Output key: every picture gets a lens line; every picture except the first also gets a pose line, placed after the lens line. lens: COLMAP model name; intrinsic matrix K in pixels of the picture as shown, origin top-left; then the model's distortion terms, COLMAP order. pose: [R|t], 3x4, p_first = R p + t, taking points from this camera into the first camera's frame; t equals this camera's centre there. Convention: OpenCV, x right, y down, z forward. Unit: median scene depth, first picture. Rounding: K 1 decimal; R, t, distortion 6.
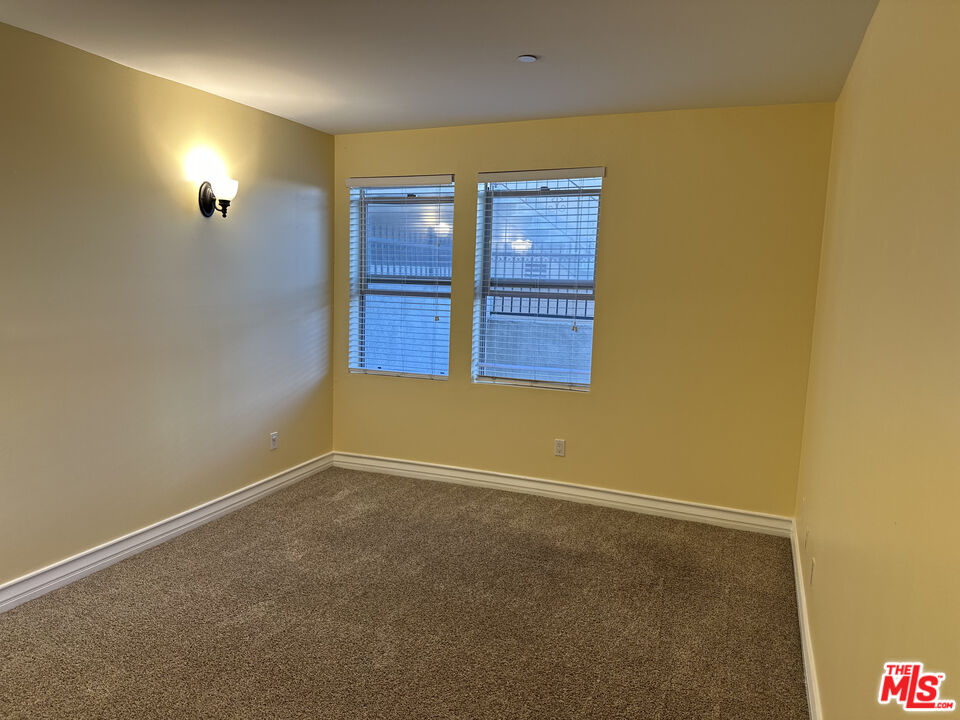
lens RADIAL K [[670.5, 0, 481.5], [0, 670.5, 361.3], [0, 0, 1]] dist [0.054418, -0.056339]
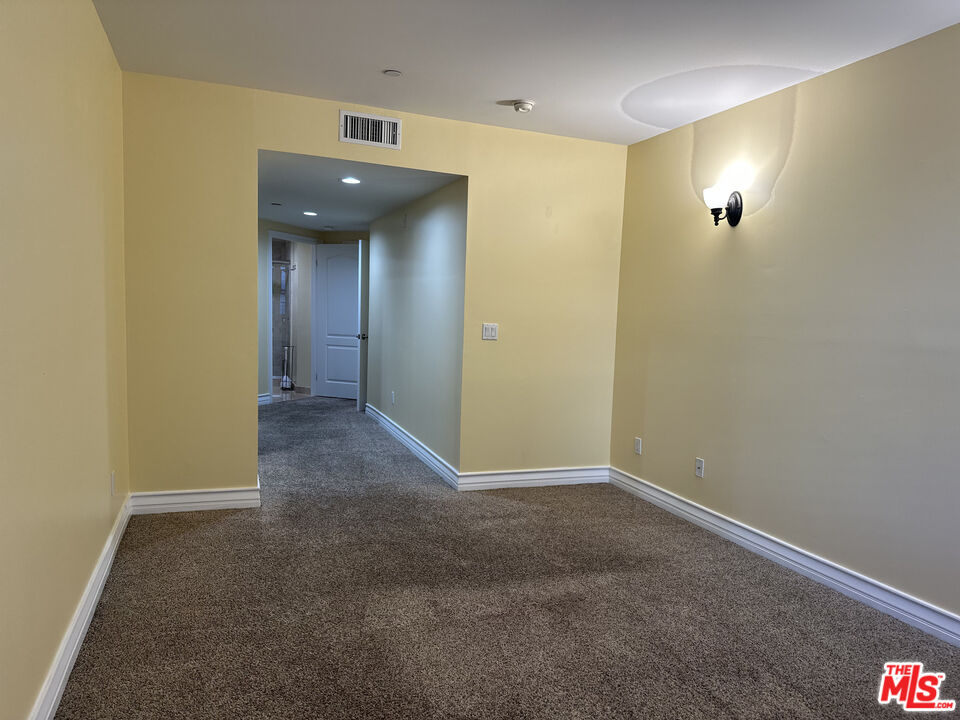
lens RADIAL K [[670.5, 0, 481.7], [0, 670.5, 358.1], [0, 0, 1]] dist [0.054418, -0.056339]
pose [[-0.715539, 0.042601, -0.697272, 0.544740], [-0.110153, 0.978771, 0.172839, -0.153159], [0.689833, 0.200480, -0.695657, 1.454292]]
